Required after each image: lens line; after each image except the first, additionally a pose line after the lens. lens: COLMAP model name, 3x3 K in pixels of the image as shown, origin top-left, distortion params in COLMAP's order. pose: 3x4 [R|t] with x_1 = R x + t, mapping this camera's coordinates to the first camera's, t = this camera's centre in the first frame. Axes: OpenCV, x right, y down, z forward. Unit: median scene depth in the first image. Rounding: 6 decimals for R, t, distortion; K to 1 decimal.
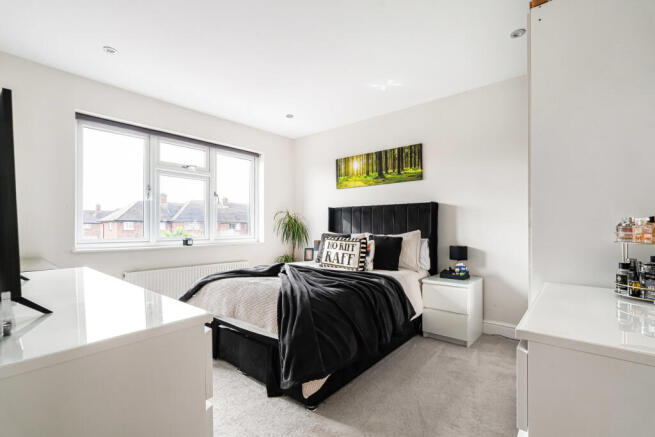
lens RADIAL K [[293.7, 0, 328.8], [0, 293.7, 223.9], [0, 0, 1]] dist [-0.003885, 0.000505]
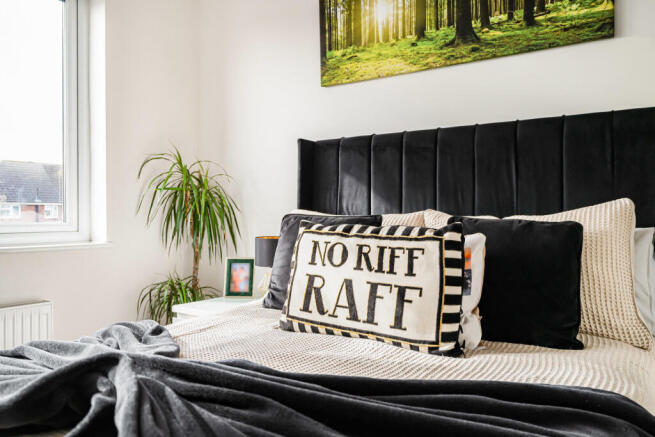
lens RADIAL K [[539.6, 0, 325.3], [0, 539.6, 217.9], [0, 0, 1]] dist [-0.010484, -0.000011]
pose [[0.995412, -0.002100, 0.095661, -0.033799], [0.000164, 0.999795, 0.020248, 0.024917], [-0.095684, -0.020140, 0.995208, 0.423765]]
